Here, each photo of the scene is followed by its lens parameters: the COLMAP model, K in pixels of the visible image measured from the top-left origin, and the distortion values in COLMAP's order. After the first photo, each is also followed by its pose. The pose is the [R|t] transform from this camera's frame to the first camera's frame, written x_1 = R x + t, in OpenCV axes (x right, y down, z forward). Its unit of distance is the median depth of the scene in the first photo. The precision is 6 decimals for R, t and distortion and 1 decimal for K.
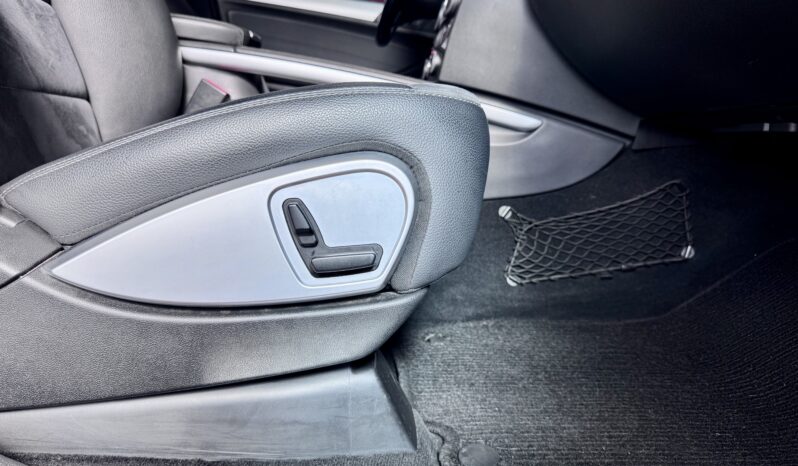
lens RADIAL K [[575.6, 0, 390.9], [0, 575.6, 233.5], [0, 0, 1]] dist [0.068675, -0.112730]
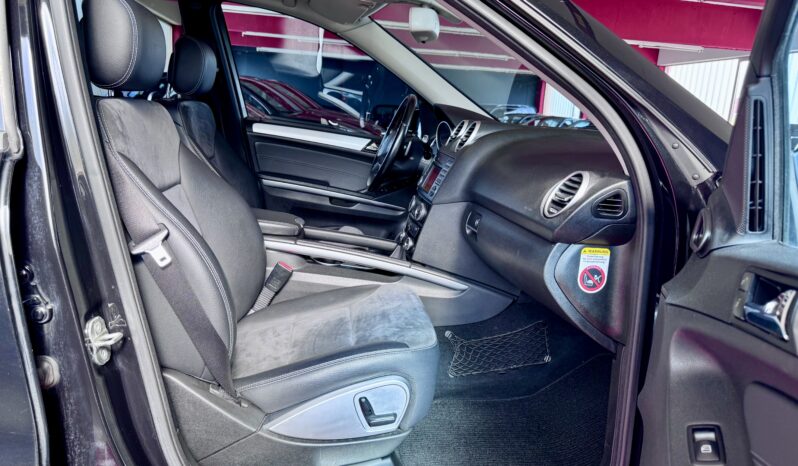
lens RADIAL K [[546.7, 0, 400.4], [0, 546.7, 250.6], [0, 0, 1]] dist [0.176866, -0.091058]
pose [[0.995750, 0.010797, 0.091462, -0.112440], [-0.015630, 0.998509, 0.052295, -0.405097], [-0.090761, -0.053502, 0.994434, -0.694683]]
